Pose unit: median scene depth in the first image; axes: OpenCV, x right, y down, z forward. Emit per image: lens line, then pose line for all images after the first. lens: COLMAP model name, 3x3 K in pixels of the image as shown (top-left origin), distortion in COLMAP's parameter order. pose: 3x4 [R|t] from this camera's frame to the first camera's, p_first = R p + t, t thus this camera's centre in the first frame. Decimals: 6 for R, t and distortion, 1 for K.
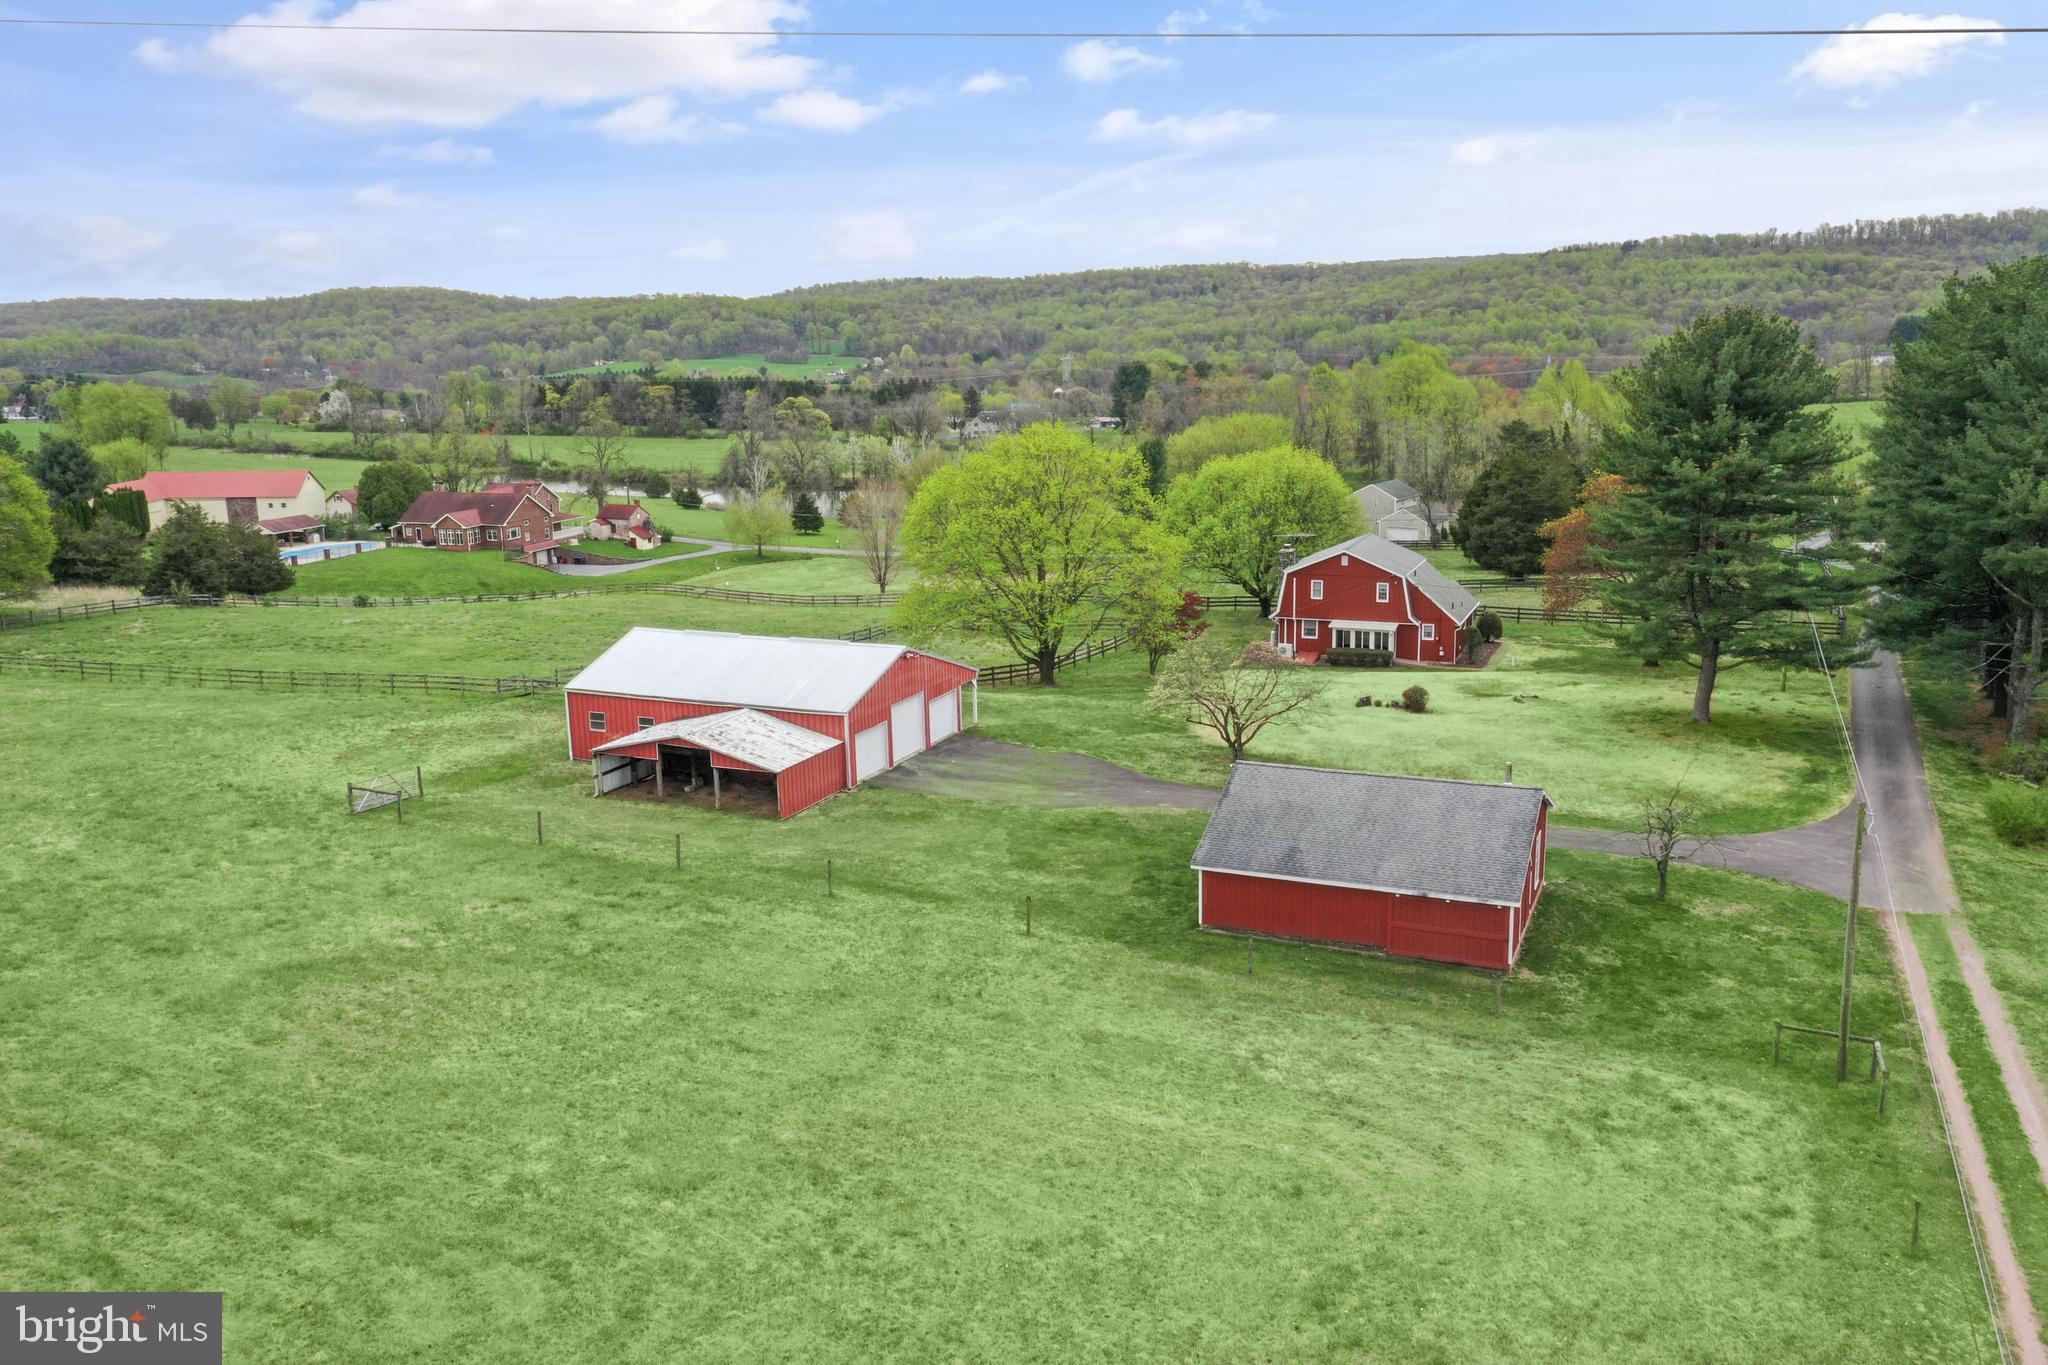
lens RADIAL K [[1634.3, 0, 1024.0], [0, 1634.3, 682.5], [0, 0, 1]] dist [0.005237, -0.003615]
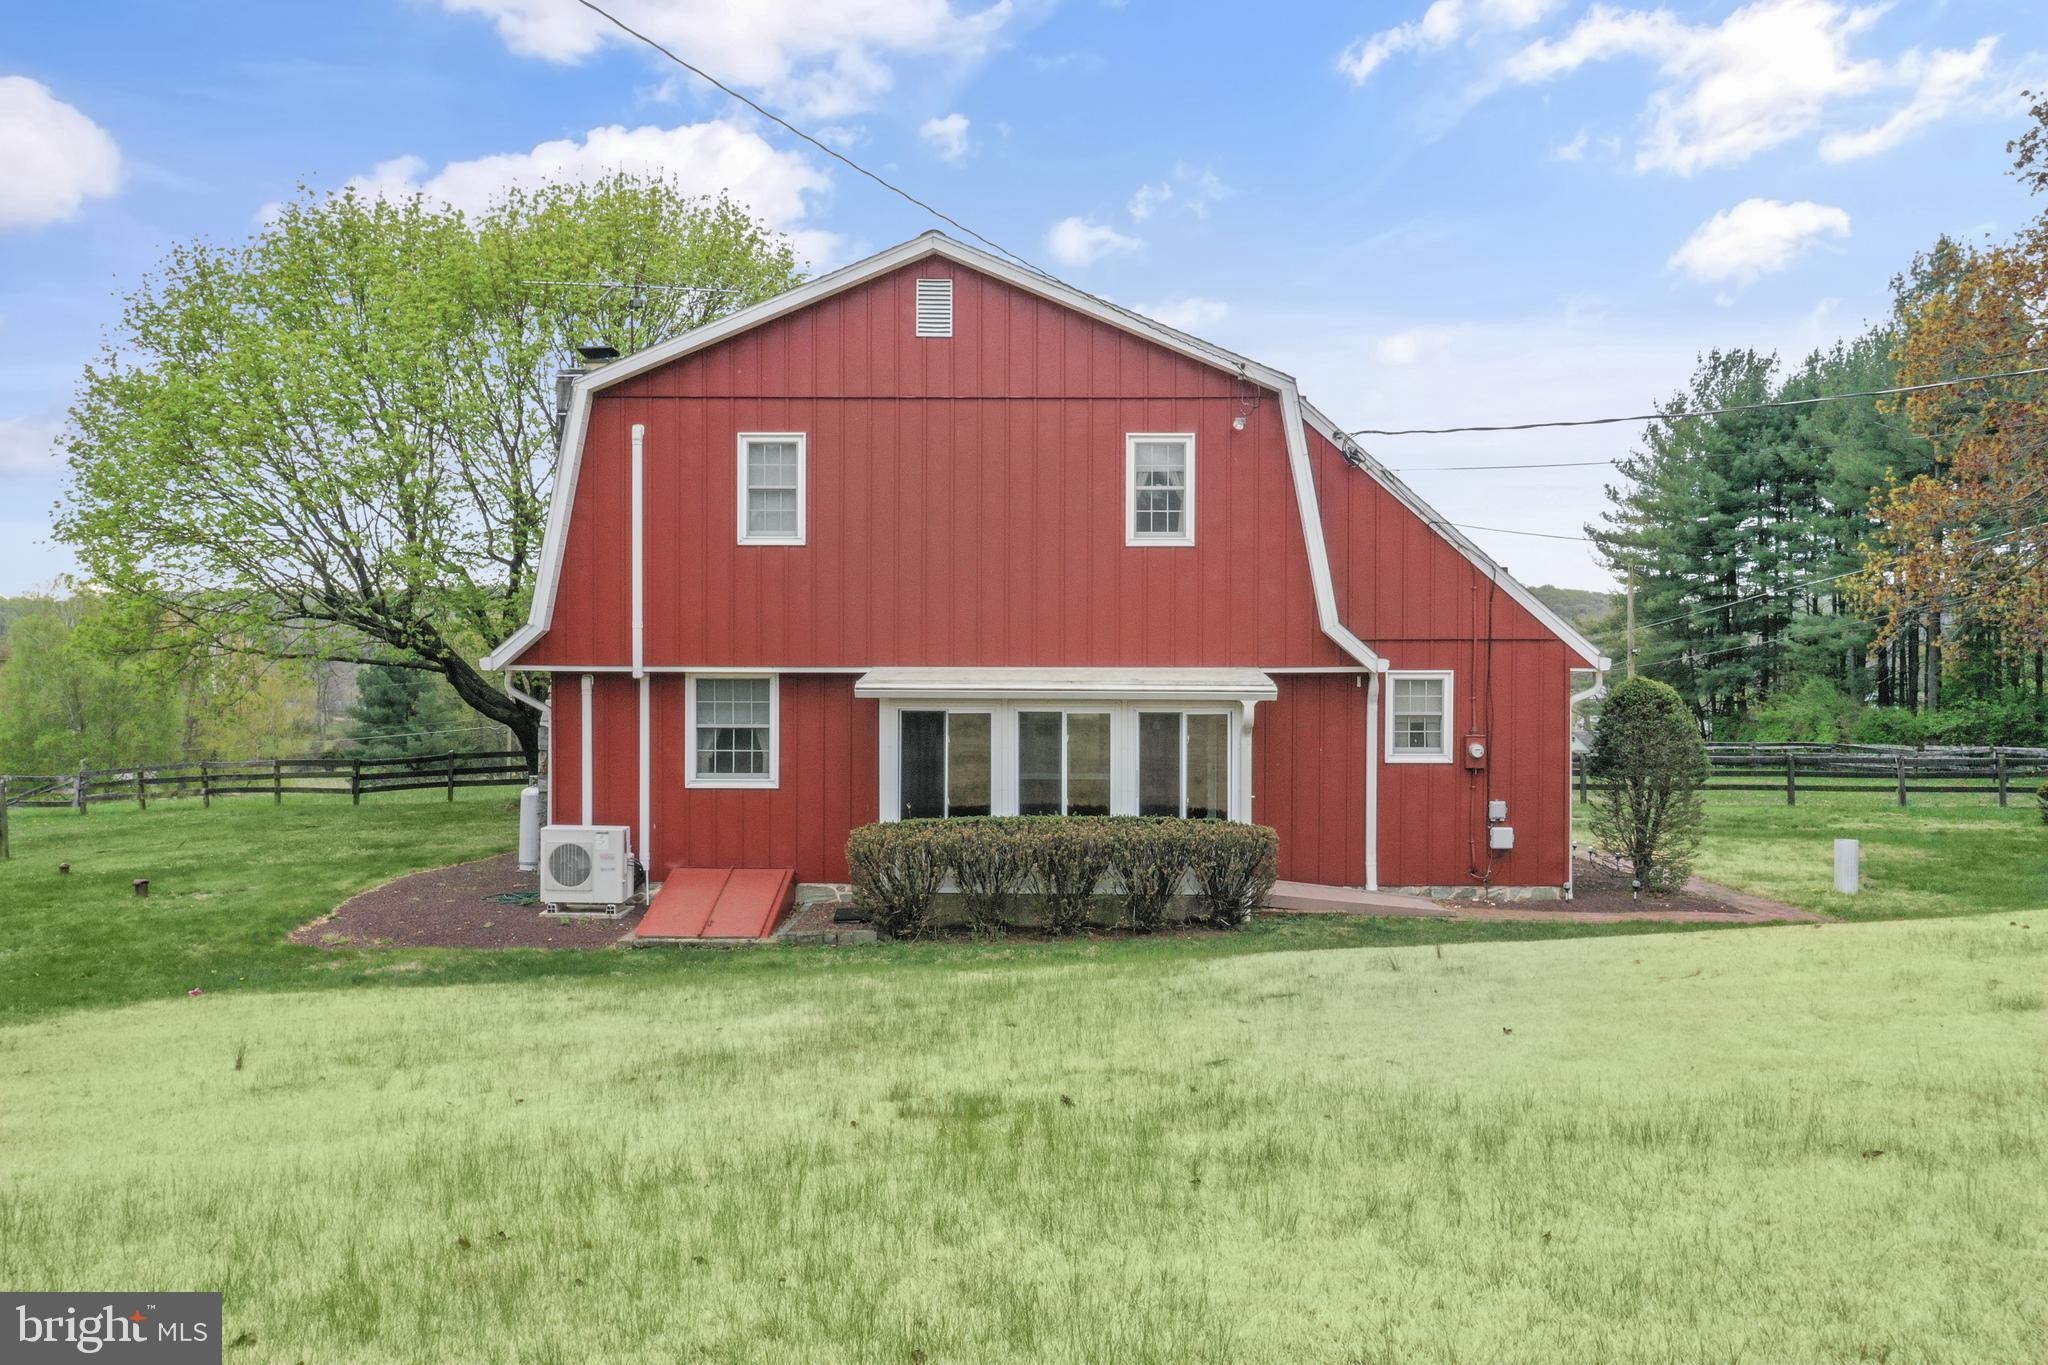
lens RADIAL K [[1634.3, 0, 1024.0], [0, 1634.3, 682.5], [0, 0, 1]] dist [0.005237, -0.003615]
pose [[0.932083, 0.014002, 0.361973, 0.144756], [0.059033, 0.980023, -0.189923, -0.003788], [-0.357401, 0.198392, 0.912636, 0.853362]]
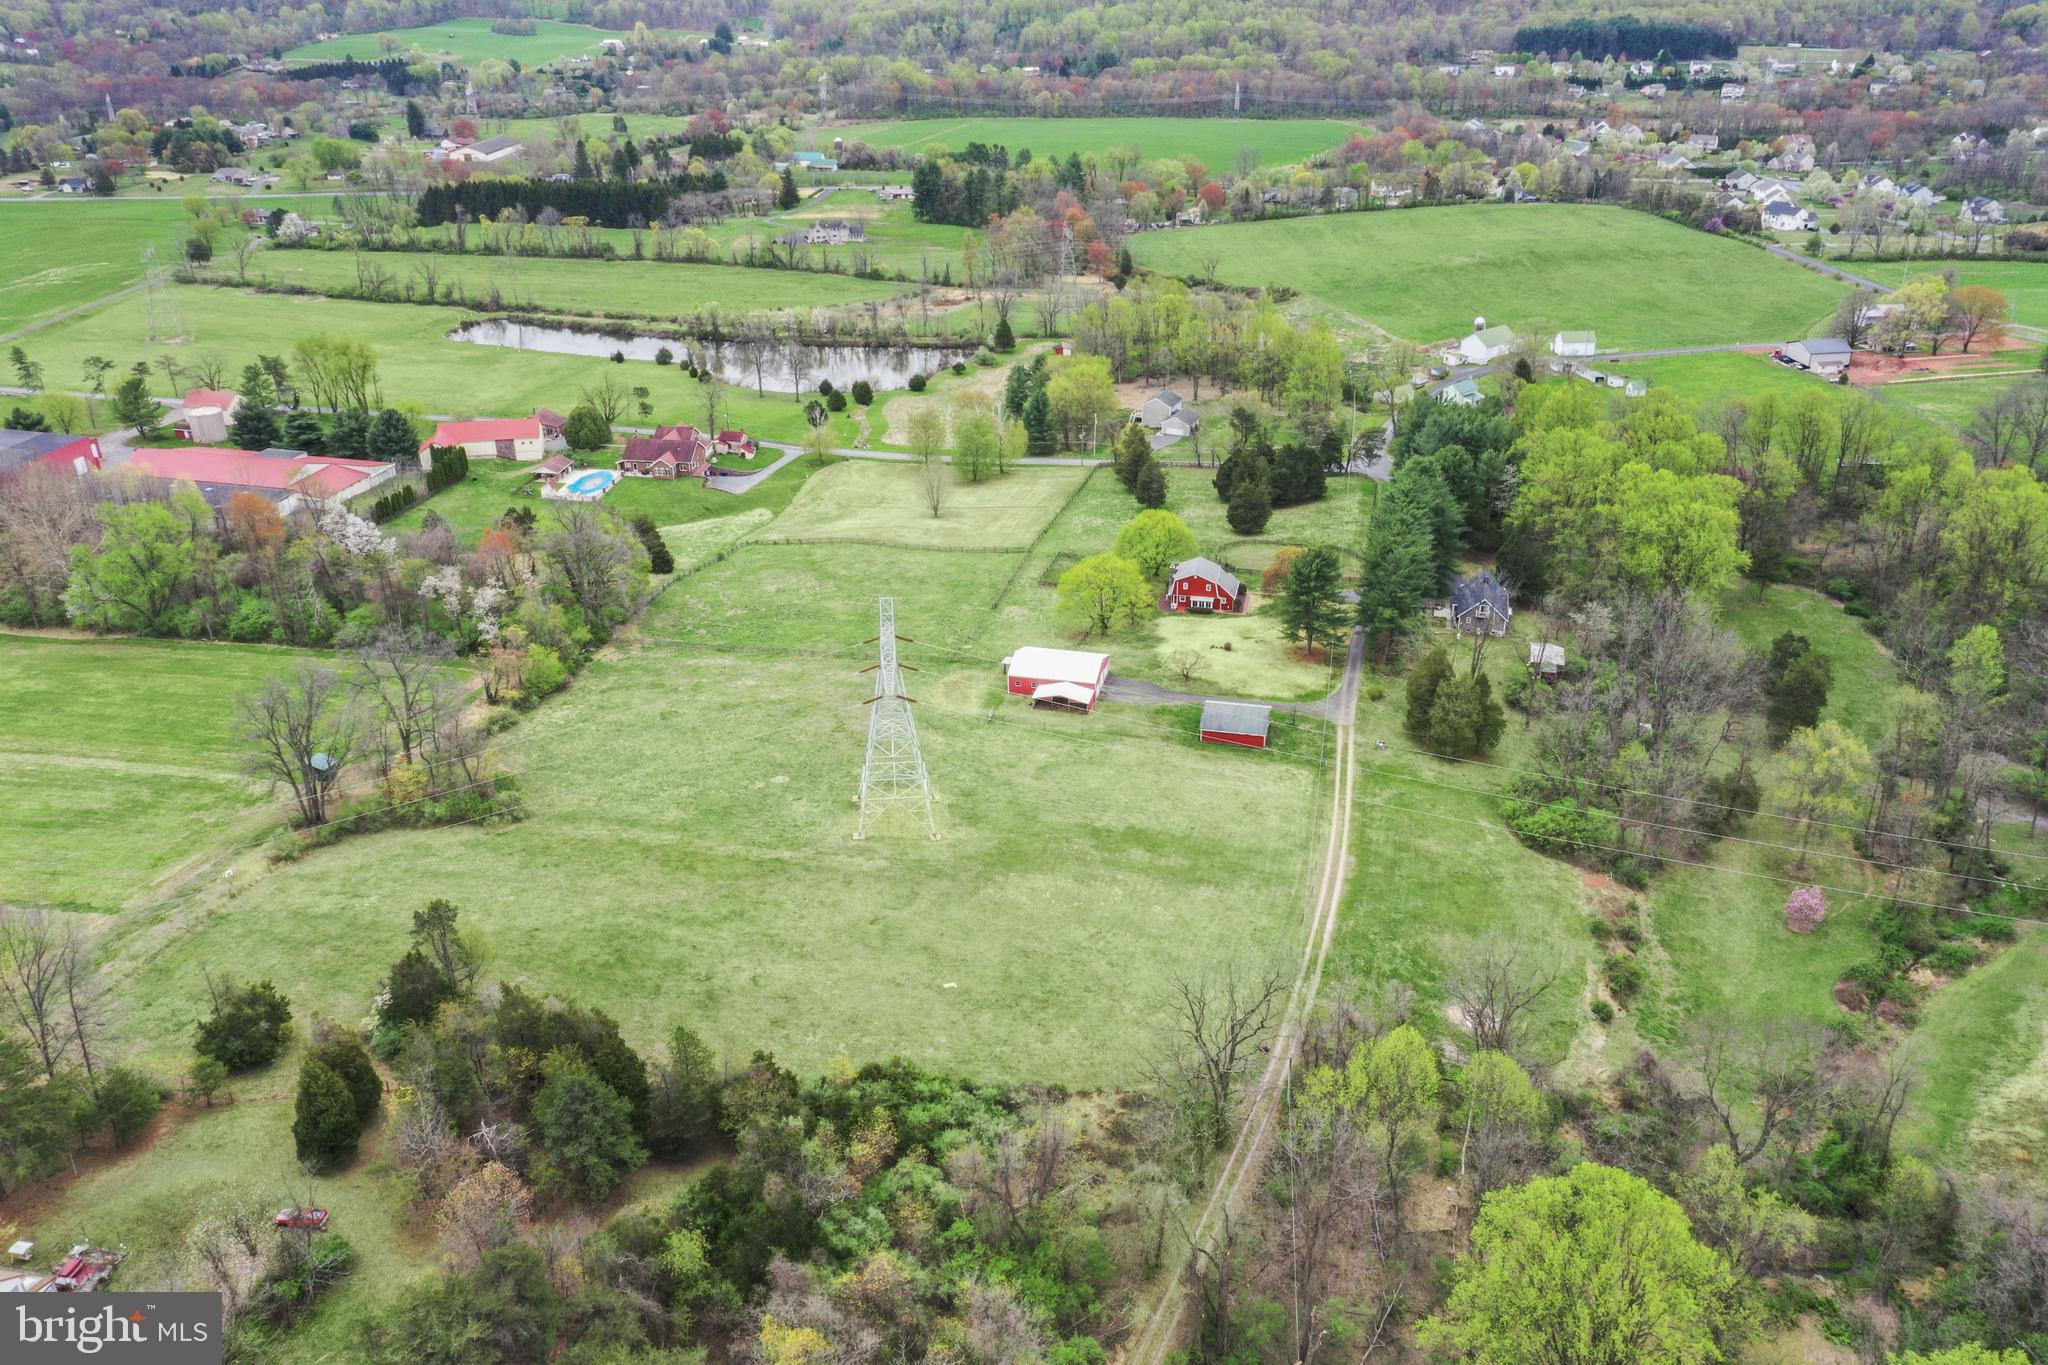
lens RADIAL K [[1634.3, 0, 1024.0], [0, 1634.3, 682.5], [0, 0, 1]] dist [0.005237, -0.003615]
pose [[0.981363, -0.071318, 0.178439, -0.625427], [0.026604, 0.970062, 0.241395, -0.596907], [-0.190313, -0.232148, 0.953881, -1.723567]]
